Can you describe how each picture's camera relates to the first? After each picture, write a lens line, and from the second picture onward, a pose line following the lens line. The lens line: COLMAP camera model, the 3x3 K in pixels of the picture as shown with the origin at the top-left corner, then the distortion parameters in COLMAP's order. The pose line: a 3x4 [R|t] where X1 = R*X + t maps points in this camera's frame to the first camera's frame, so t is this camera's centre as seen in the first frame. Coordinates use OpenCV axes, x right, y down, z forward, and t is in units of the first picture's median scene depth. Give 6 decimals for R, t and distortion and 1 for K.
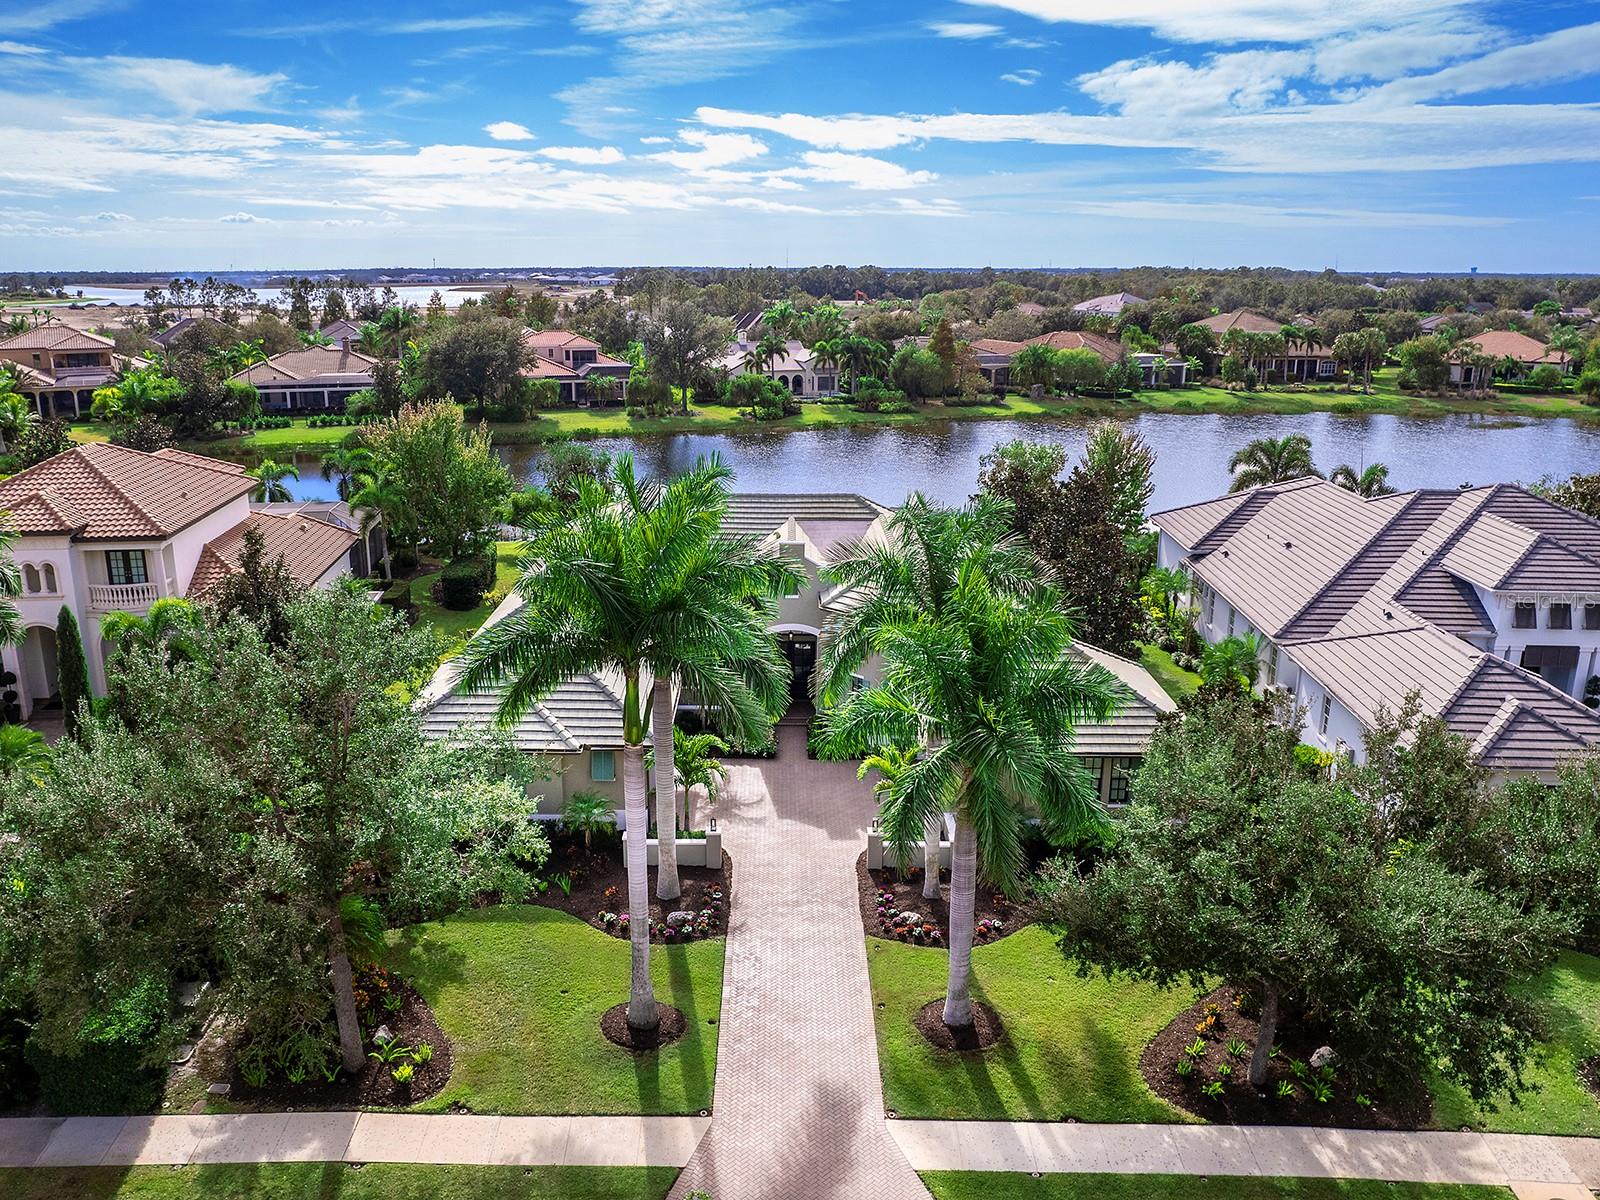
lens RADIAL K [[1286.9, 0, 776.4], [0, 1286.9, 602.0], [0, 0, 1]] dist [-0.070981, 0.055781]
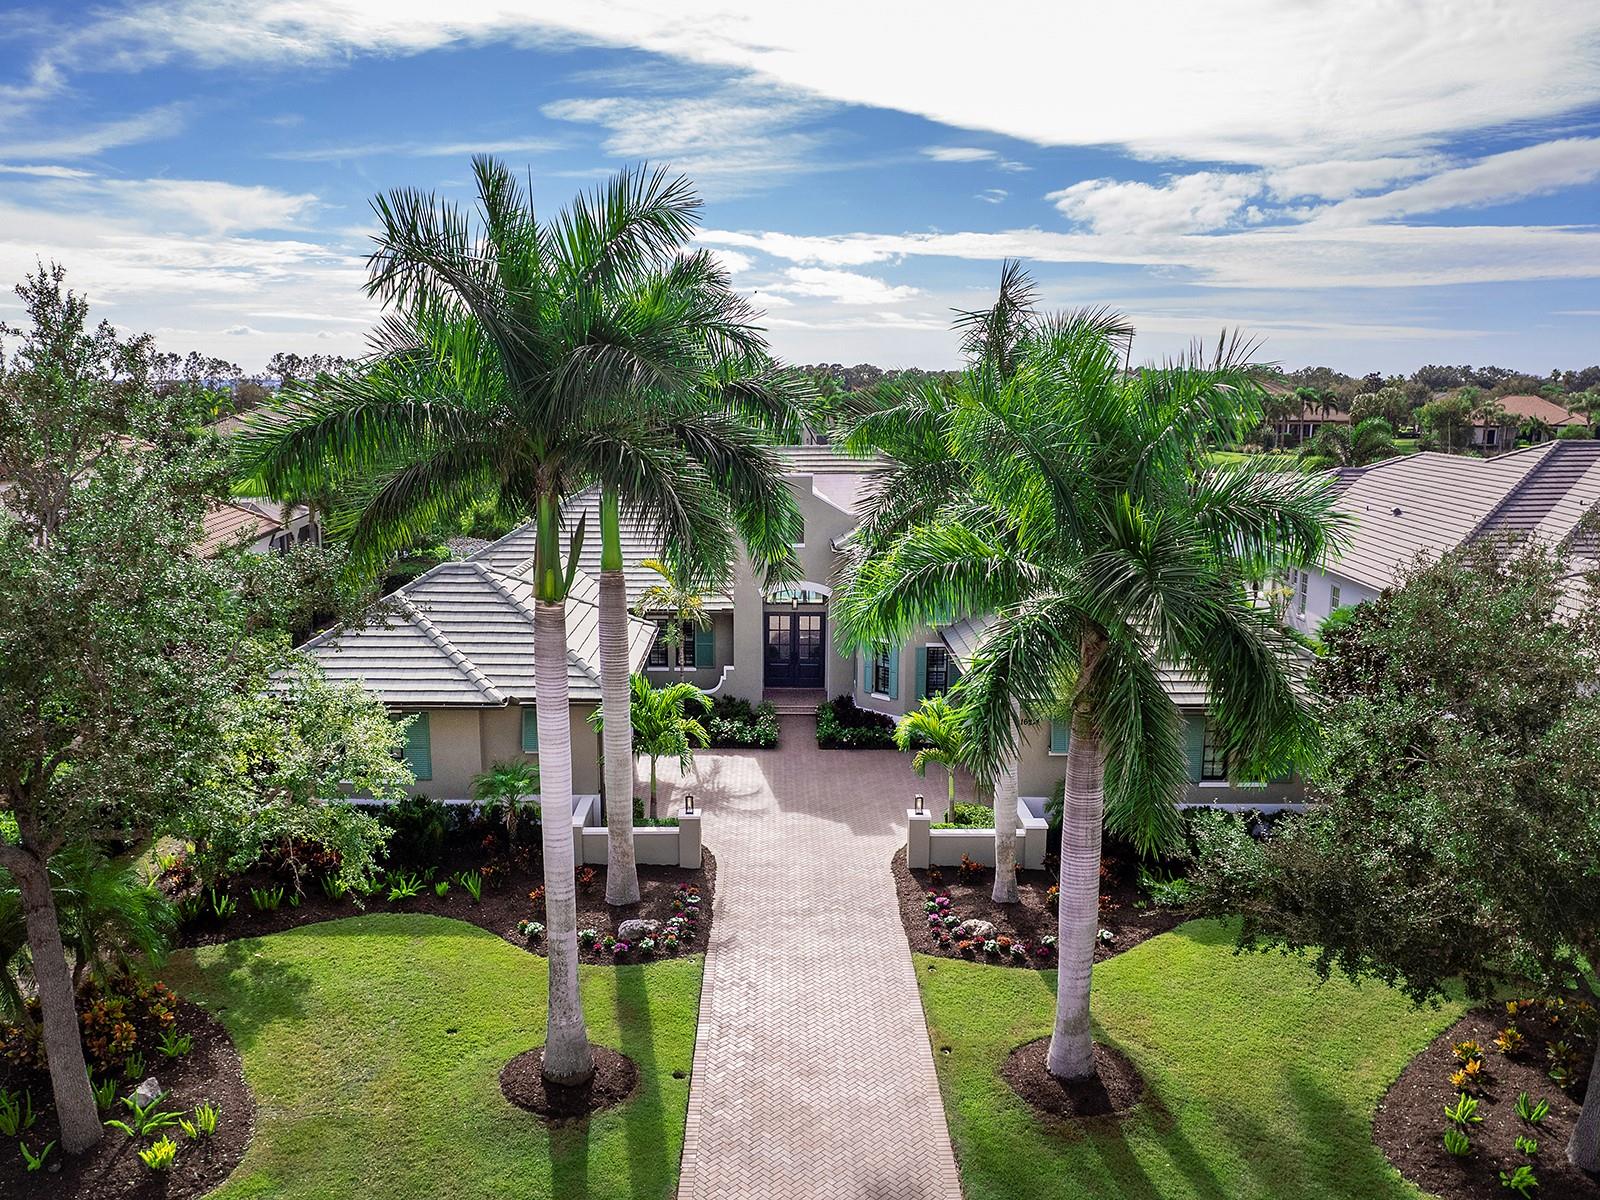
lens RADIAL K [[1299.1, 0, 783.2], [0, 1299.1, 601.0], [0, 0, 1]] dist [-0.054671, 0.009580]
pose [[0.999966, -0.000313, 0.008215, -0.003432], [0.000929, 0.997174, -0.075117, 0.111530], [-0.008168, 0.075122, 0.997141, 0.270975]]
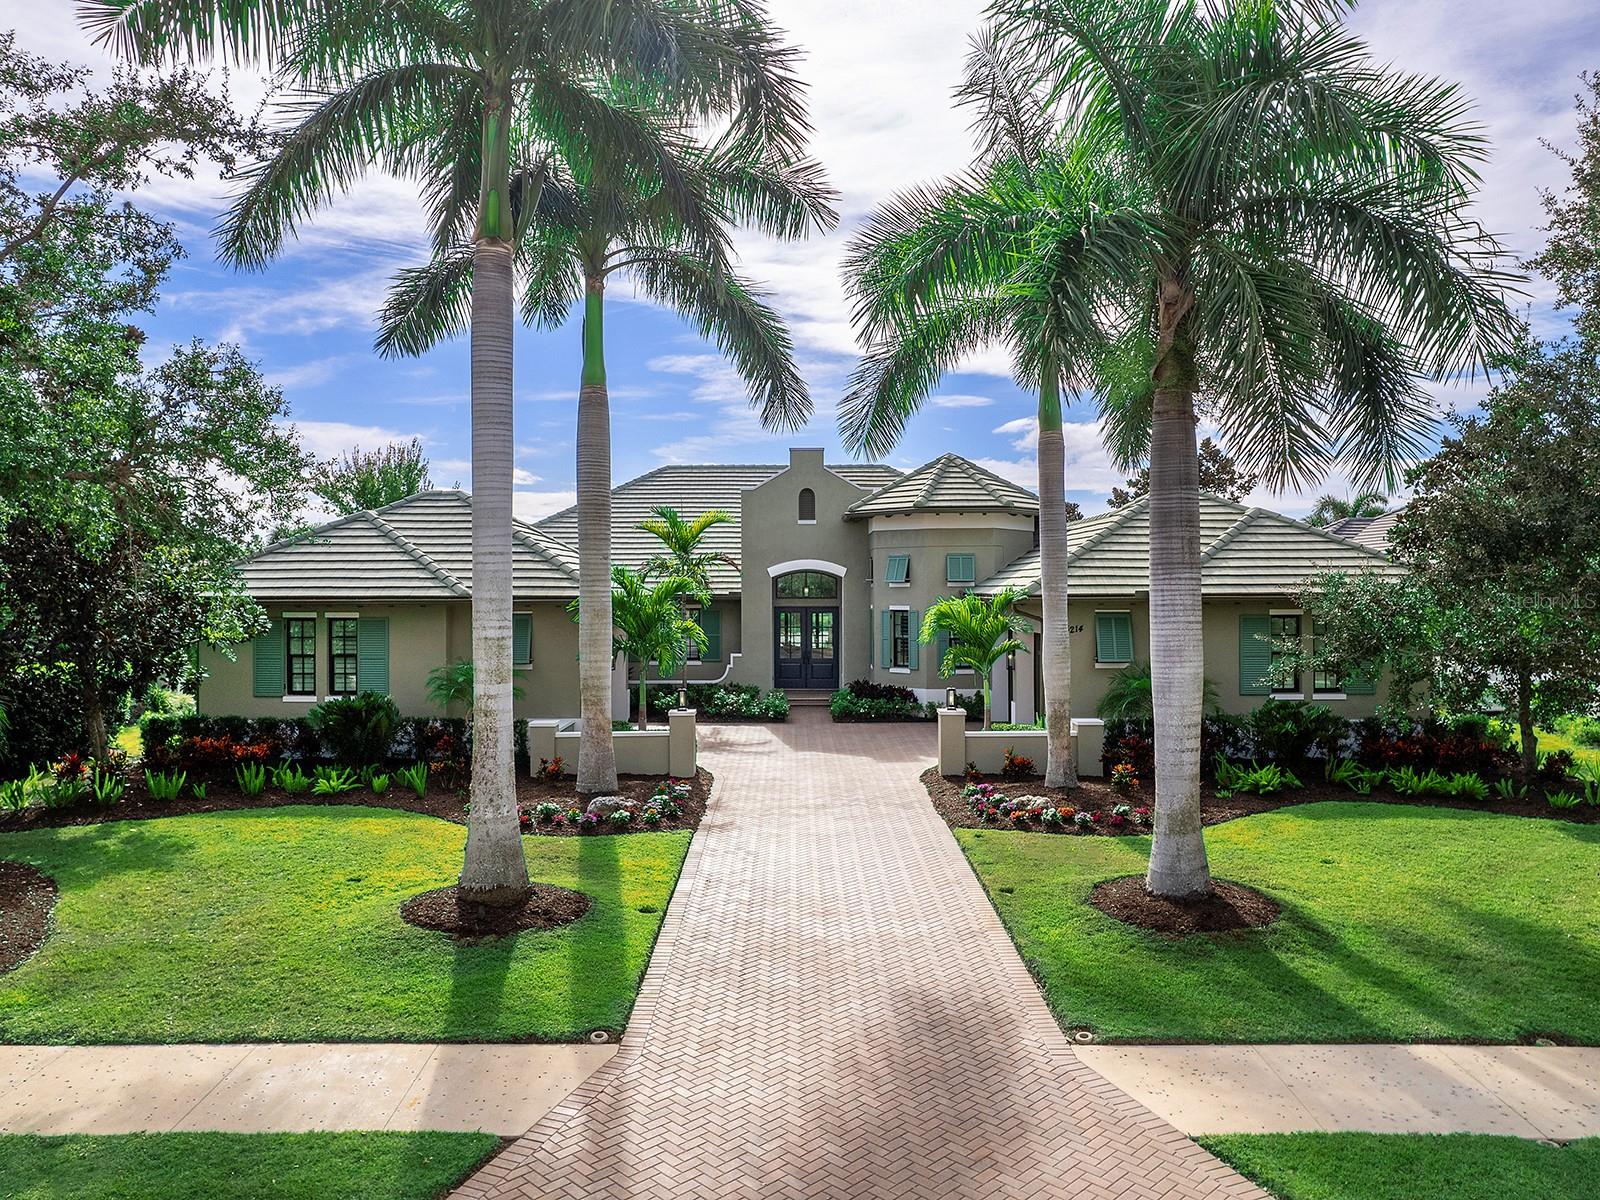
lens RADIAL K [[1197.8, 0, 804.5], [0, 1197.8, 545.1], [0, 0, 1]] dist [-0.057322, 0.030428]
pose [[0.999901, -0.002184, 0.013902, 0.000351], [0.005870, 0.962563, -0.270993, 0.246992], [-0.012790, 0.271048, 0.962481, 0.425057]]
